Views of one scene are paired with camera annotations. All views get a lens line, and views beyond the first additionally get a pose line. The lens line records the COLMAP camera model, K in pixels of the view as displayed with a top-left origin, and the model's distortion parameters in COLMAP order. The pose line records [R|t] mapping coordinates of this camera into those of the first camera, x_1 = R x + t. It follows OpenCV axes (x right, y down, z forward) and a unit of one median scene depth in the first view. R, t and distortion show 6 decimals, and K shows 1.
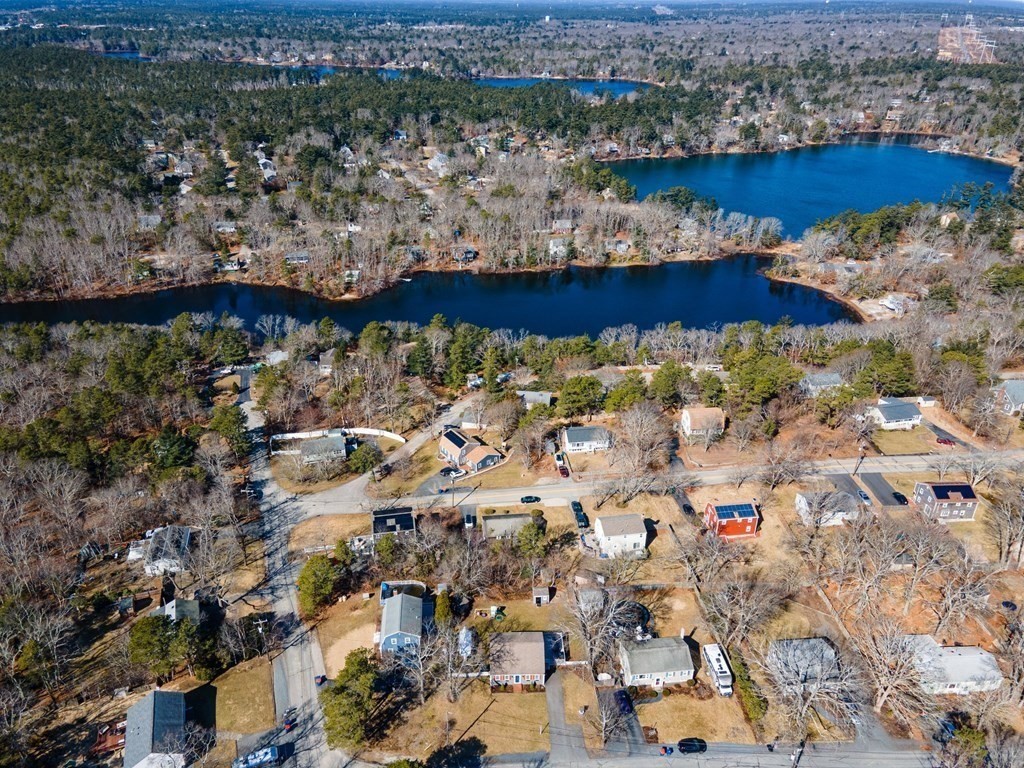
lens RADIAL K [[725.0, 0, 512.0], [0, 725.0, 384.0], [0, 0, 1]] dist [0.005225, 0.096611]
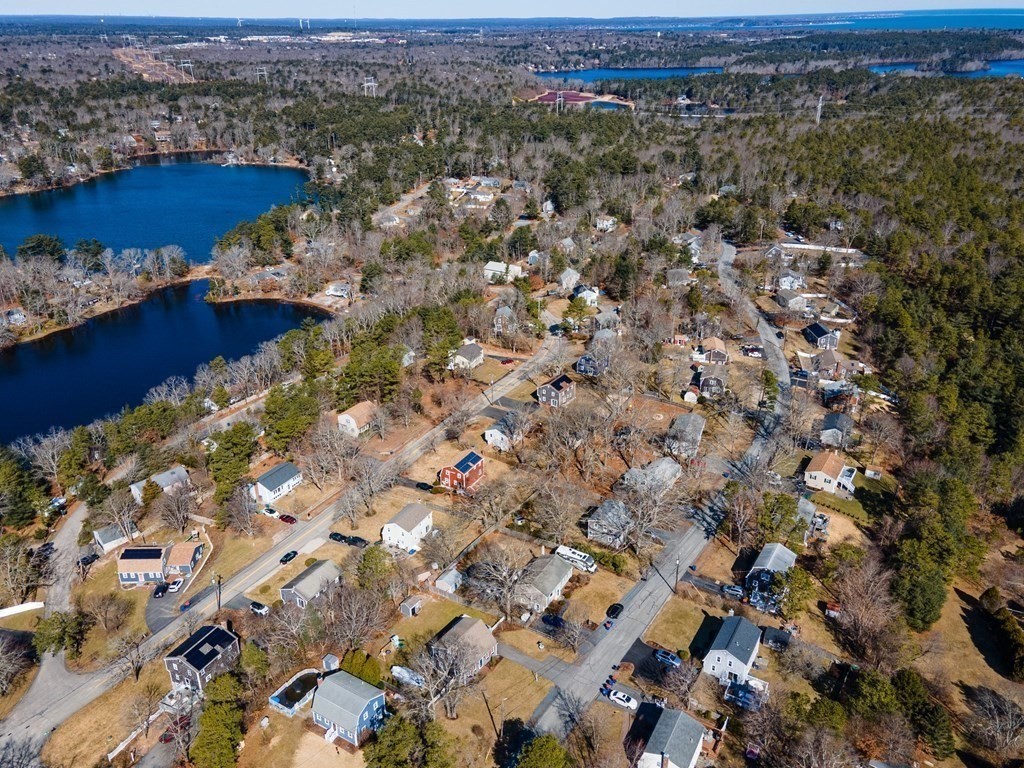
lens RADIAL K [[789.7, 0, 512.0], [0, 789.7, 384.0], [0, 0, 1]] dist [0.000857, 0.093816]
pose [[0.607033, -0.343844, 0.716437, -0.202015], [0.381757, 0.916881, 0.116584, -0.021220], [-0.696974, 0.202735, 0.687842, 0.041697]]
